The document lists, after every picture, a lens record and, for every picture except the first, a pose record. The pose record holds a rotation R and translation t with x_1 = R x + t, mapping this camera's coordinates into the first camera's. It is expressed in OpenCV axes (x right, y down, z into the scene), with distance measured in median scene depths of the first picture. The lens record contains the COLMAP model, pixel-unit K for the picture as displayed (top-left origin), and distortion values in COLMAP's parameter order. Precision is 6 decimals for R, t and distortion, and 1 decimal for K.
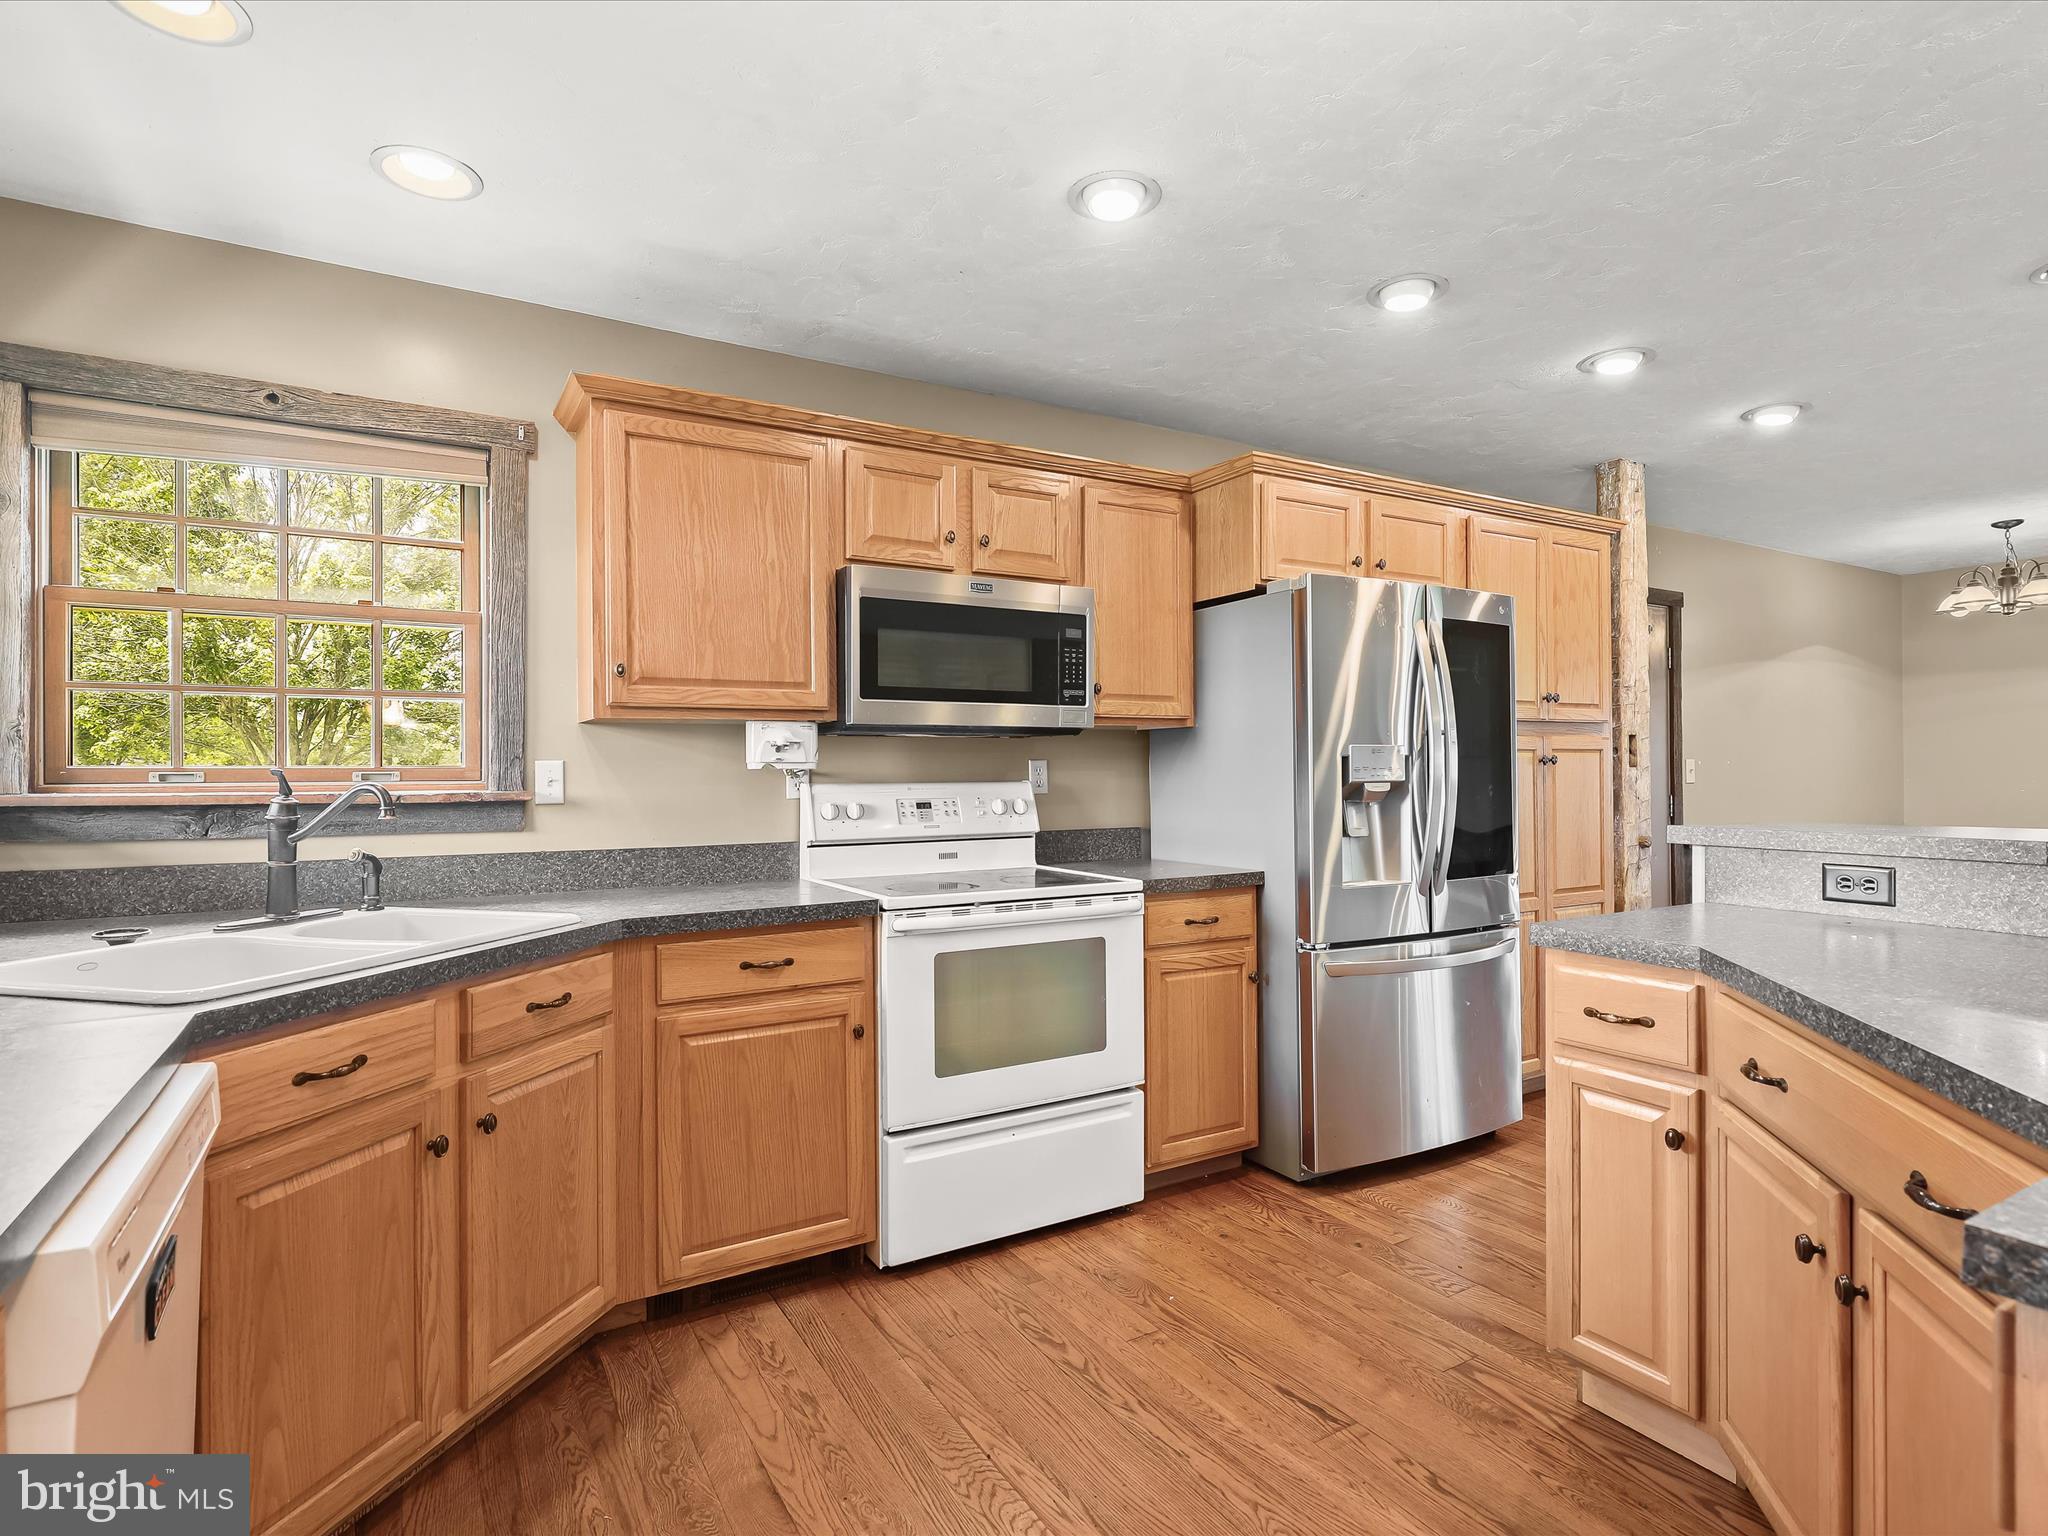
lens RADIAL K [[1056.6, 0, 1030.2], [0, 1056.6, 763.8], [0, 0, 1]] dist [-0.003525, -0.000570]
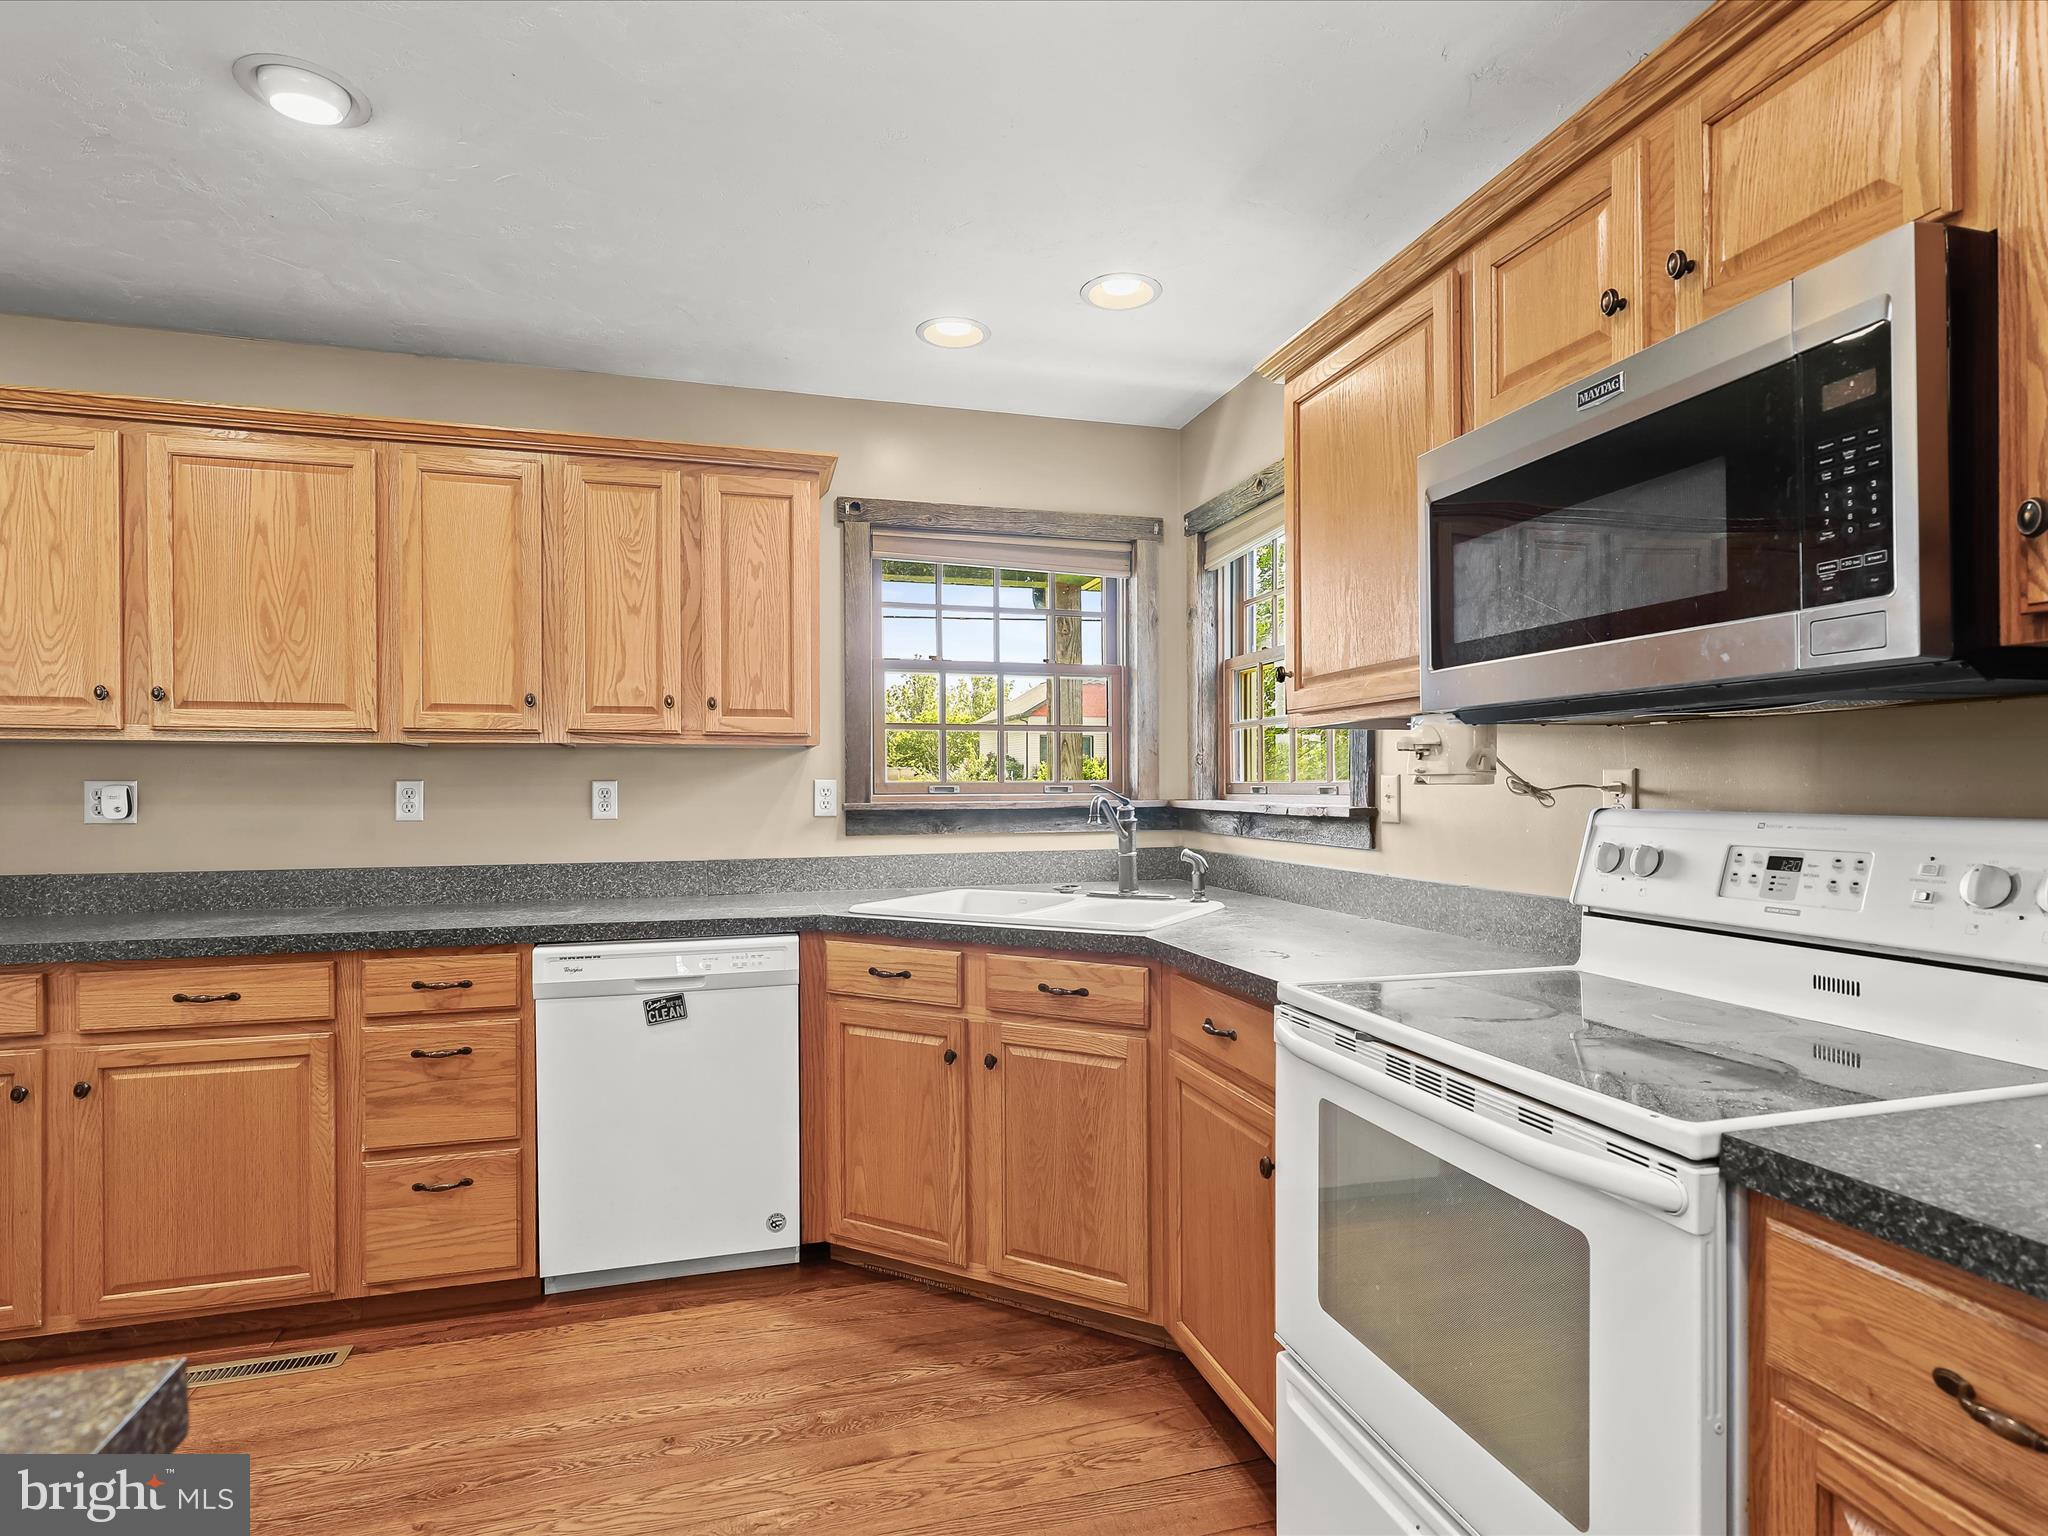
lens RADIAL K [[1056.6, 0, 1033.4], [0, 1056.6, 789.1], [0, 0, 1]] dist [-0.003525, -0.000570]
pose [[-0.236552, 0.007262, -0.971592, 0.487589], [0.009705, 0.999940, 0.005111, 0.001913], [0.971570, -0.008220, -0.236608, 0.916648]]
